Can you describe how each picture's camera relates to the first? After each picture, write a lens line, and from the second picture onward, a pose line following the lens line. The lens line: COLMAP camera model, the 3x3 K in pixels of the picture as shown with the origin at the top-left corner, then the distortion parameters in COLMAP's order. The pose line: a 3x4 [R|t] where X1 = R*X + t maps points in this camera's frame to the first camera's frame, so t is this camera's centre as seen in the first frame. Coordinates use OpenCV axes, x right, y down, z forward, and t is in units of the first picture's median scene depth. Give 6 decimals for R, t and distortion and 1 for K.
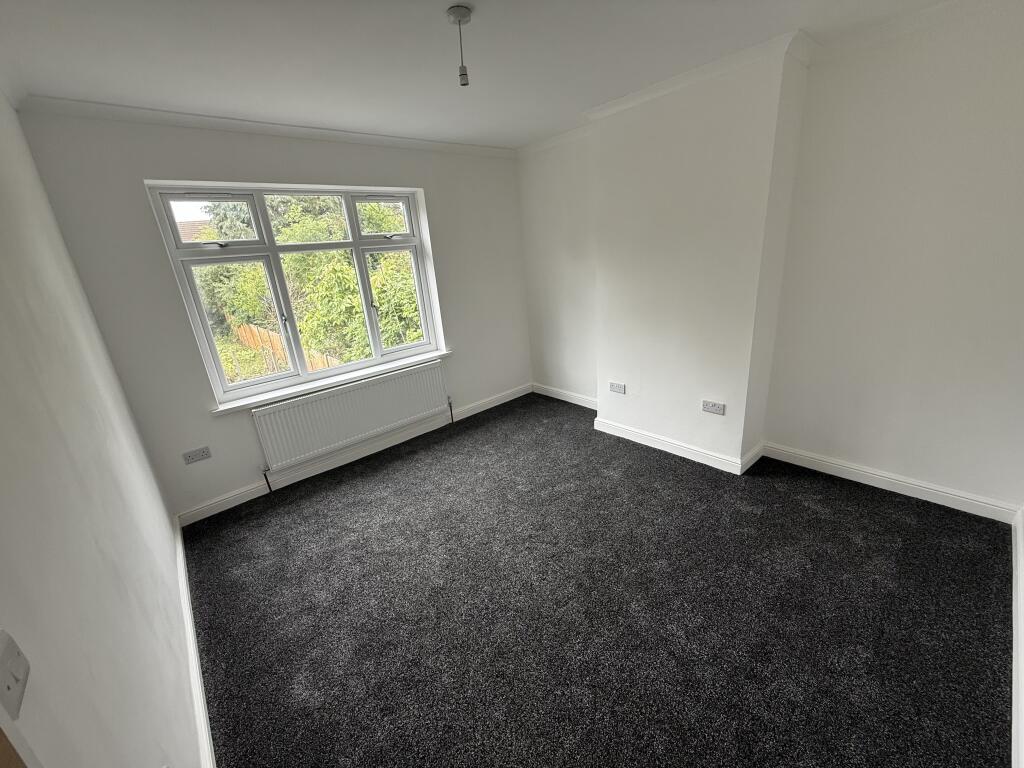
lens RADIAL K [[411.2, 0, 511.3], [0, 411.2, 380.6], [0, 0, 1]] dist [0.000532, -0.000036]
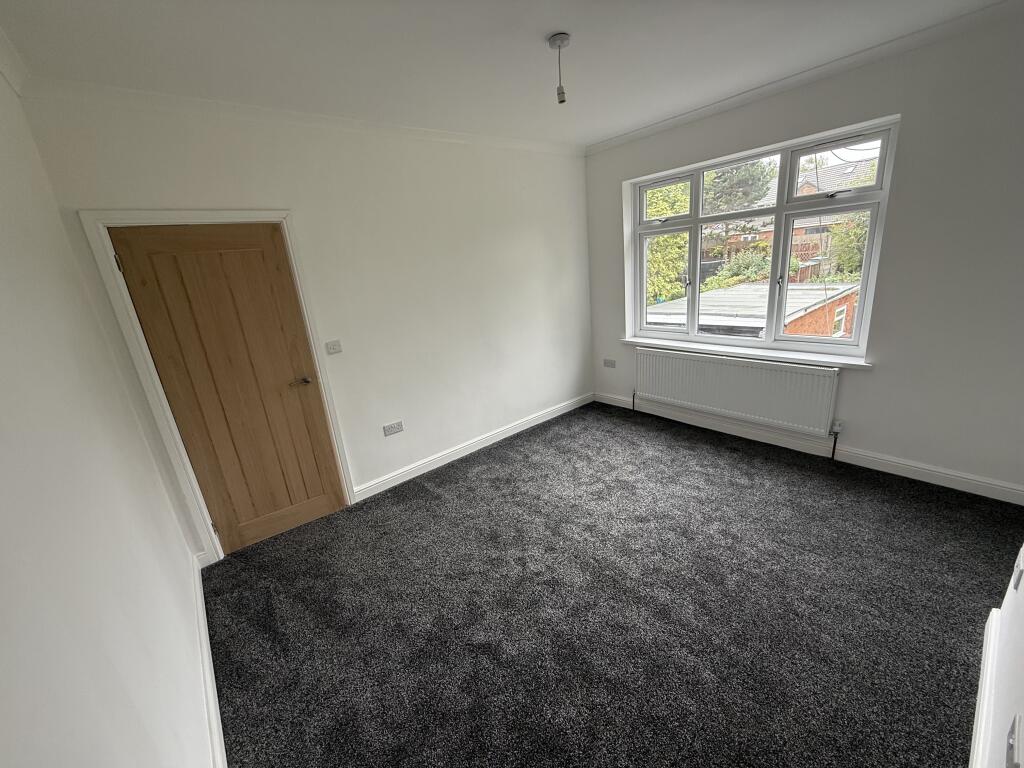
lens RADIAL K [[407.5, 0, 511.3], [0, 407.5, 382.9], [0, 0, 1]] dist [0.000905, -0.000042]
pose [[-0.025313, 0.370791, -0.928371, 0.649999], [-0.200760, 0.907864, 0.368074, -0.225068], [0.979313, 0.195697, 0.051459, 0.524265]]
